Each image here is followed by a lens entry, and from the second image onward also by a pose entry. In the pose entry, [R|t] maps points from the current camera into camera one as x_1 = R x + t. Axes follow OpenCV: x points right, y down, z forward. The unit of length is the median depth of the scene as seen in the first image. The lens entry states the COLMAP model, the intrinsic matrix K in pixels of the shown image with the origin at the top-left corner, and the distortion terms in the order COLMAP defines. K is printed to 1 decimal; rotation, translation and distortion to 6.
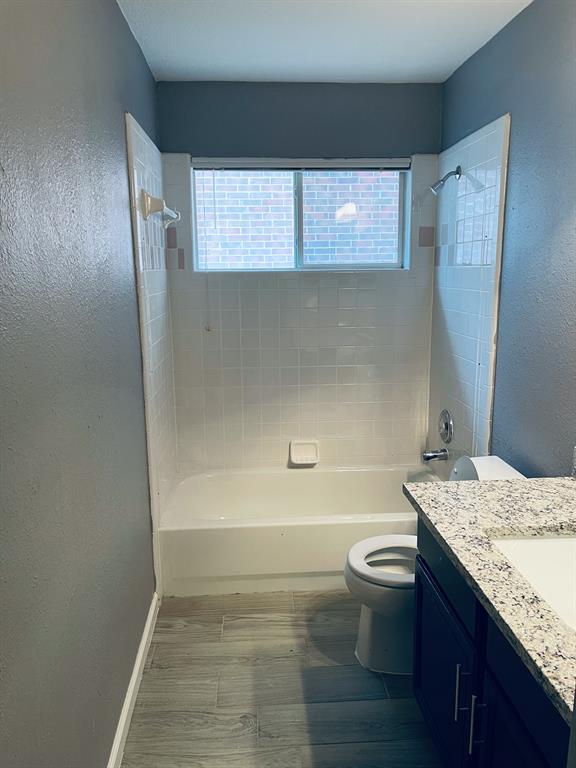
lens RADIAL K [[583.5, 0, 288.0], [0, 583.5, 384.0], [0, 0, 1]] dist [0.084911, -0.135199]
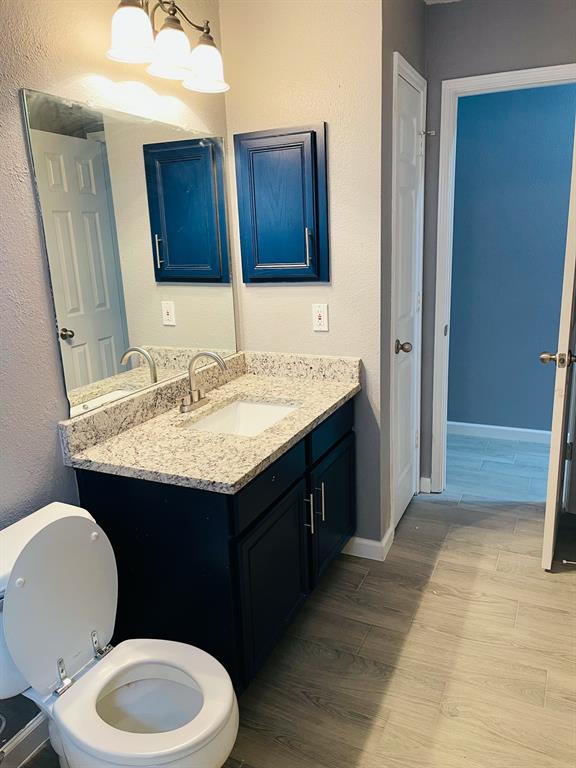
lens RADIAL K [[583.5, 0, 288.0], [0, 583.5, 384.0], [0, 0, 1]] dist [0.084911, -0.135199]
pose [[-0.873181, -0.075038, 0.481585, -0.281801], [0.145865, 0.902558, 0.405108, -0.306667], [-0.465057, 0.423979, -0.777151, 1.729491]]
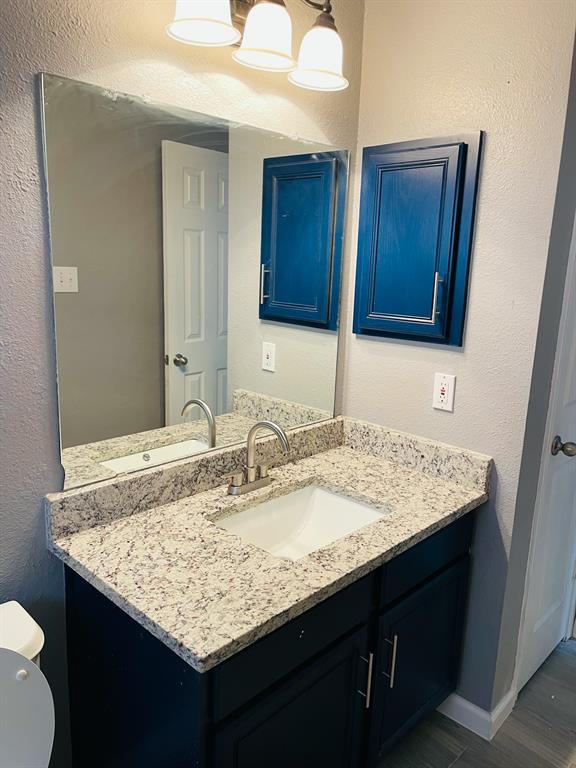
lens RADIAL K [[583.5, 0, 288.0], [0, 583.5, 384.0], [0, 0, 1]] dist [0.084911, -0.135199]
pose [[-0.668968, -0.169368, 0.723738, -0.223925], [0.119339, 0.936588, 0.329486, -0.256951], [-0.733649, 0.306786, -0.606335, 1.340423]]
